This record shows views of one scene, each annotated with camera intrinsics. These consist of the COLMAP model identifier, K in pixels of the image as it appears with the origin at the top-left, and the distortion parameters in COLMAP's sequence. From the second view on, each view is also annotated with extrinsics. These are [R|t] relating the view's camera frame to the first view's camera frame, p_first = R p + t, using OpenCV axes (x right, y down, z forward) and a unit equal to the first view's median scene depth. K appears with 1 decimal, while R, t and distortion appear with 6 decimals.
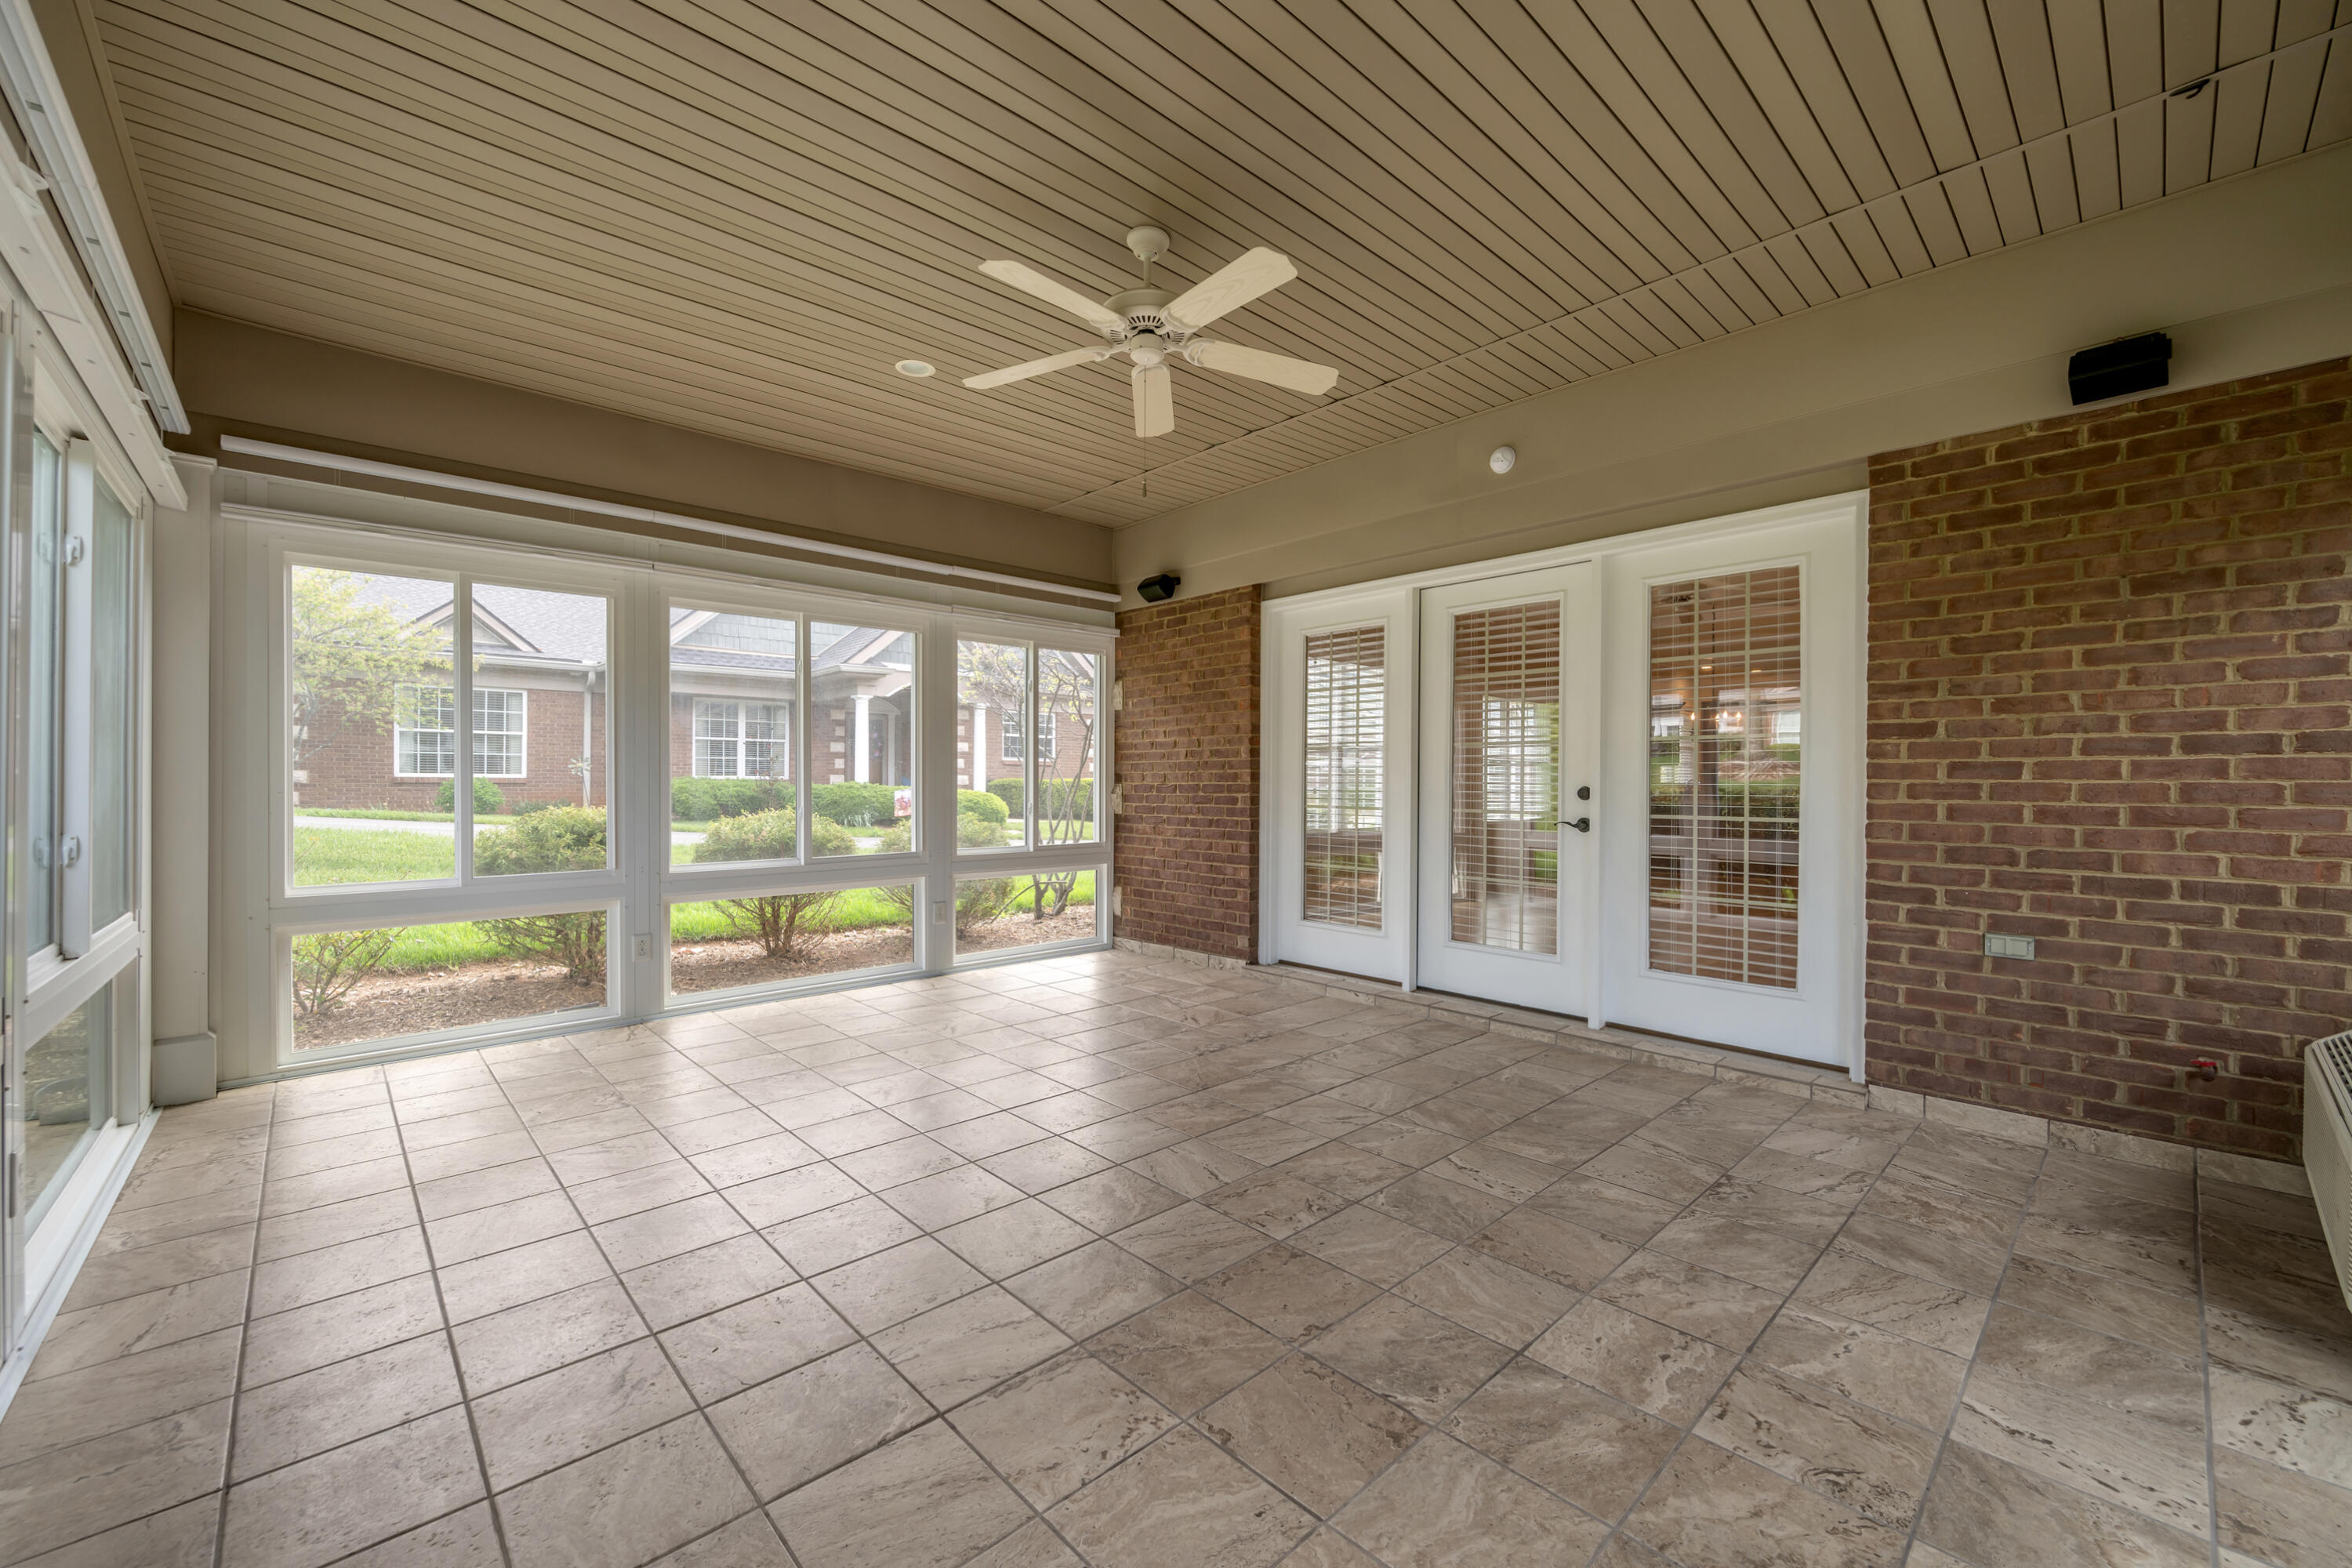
lens RADIAL K [[919.9, 0, 1177.5], [0, 919.9, 787.0], [0, 0, 1]] dist [-0.000609, -0.000006]
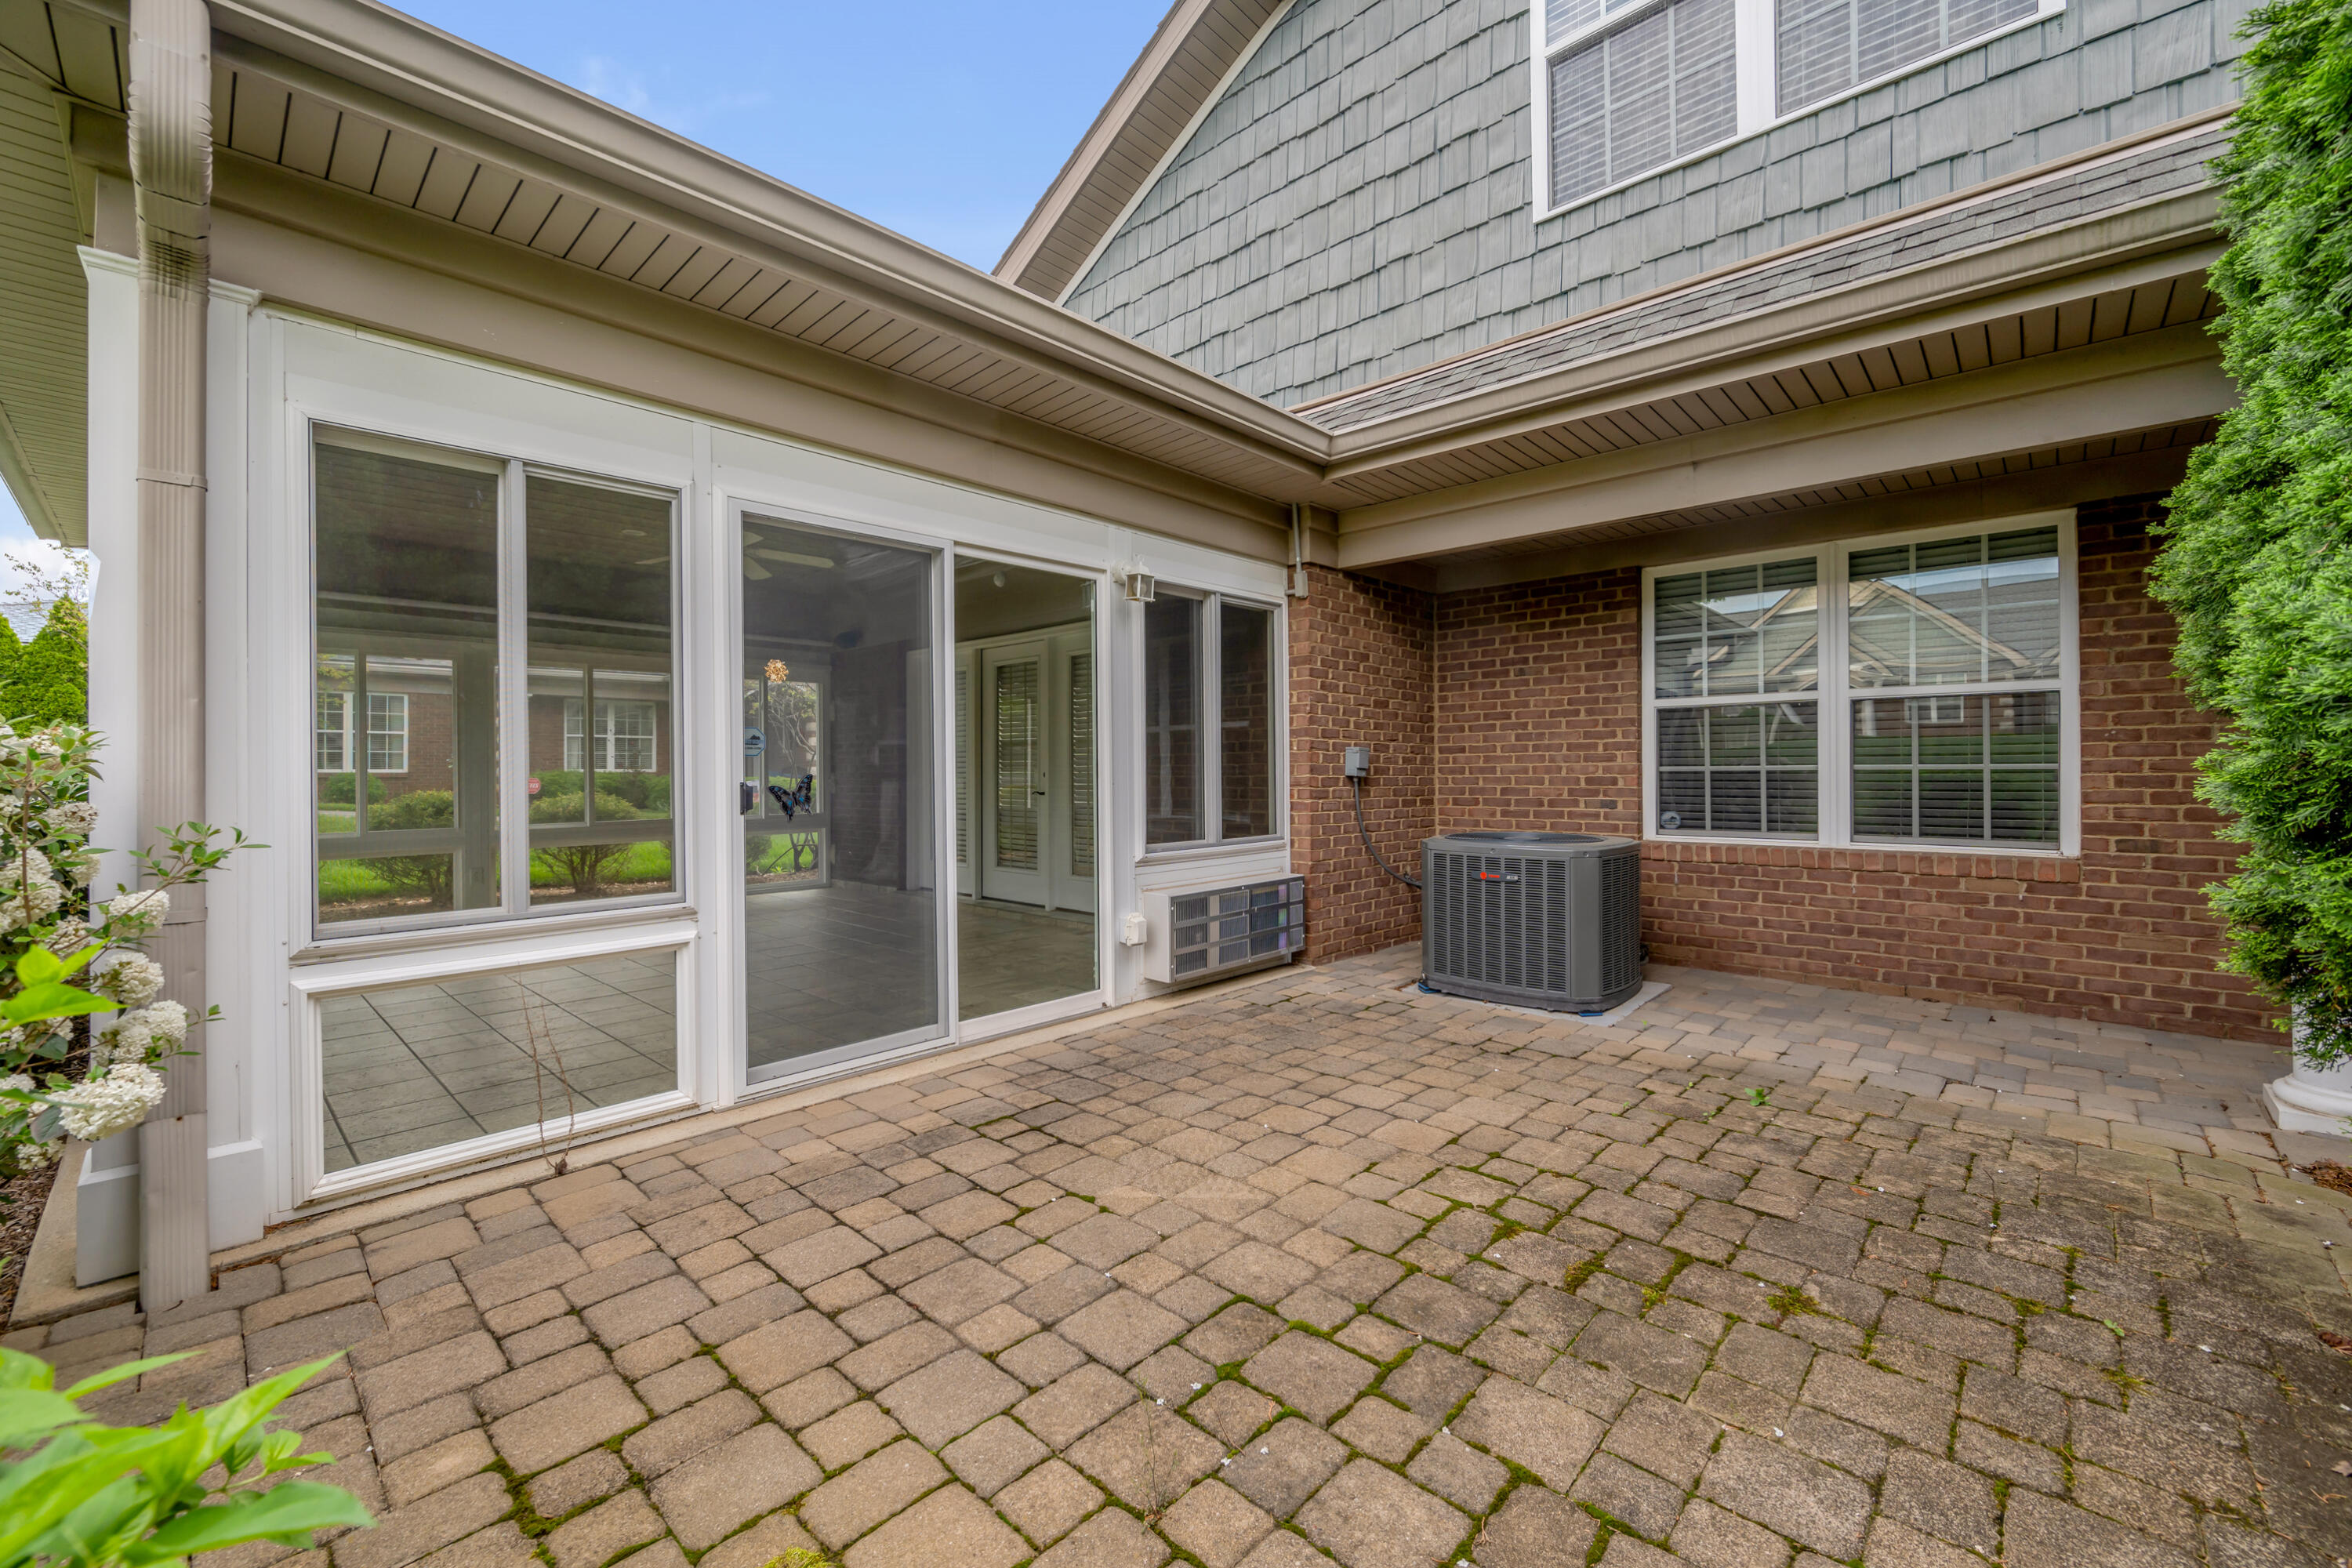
lens RADIAL K [[944.3, 0, 1175.0], [0, 944.3, 769.9], [0, 0, 1]] dist [-0.003766, -0.000025]
pose [[0.997877, -0.009368, 0.064442, 0.376514], [0.009777, 0.999934, -0.006028, 0.006433], [-0.064382, 0.006645, 0.997903, -0.513502]]
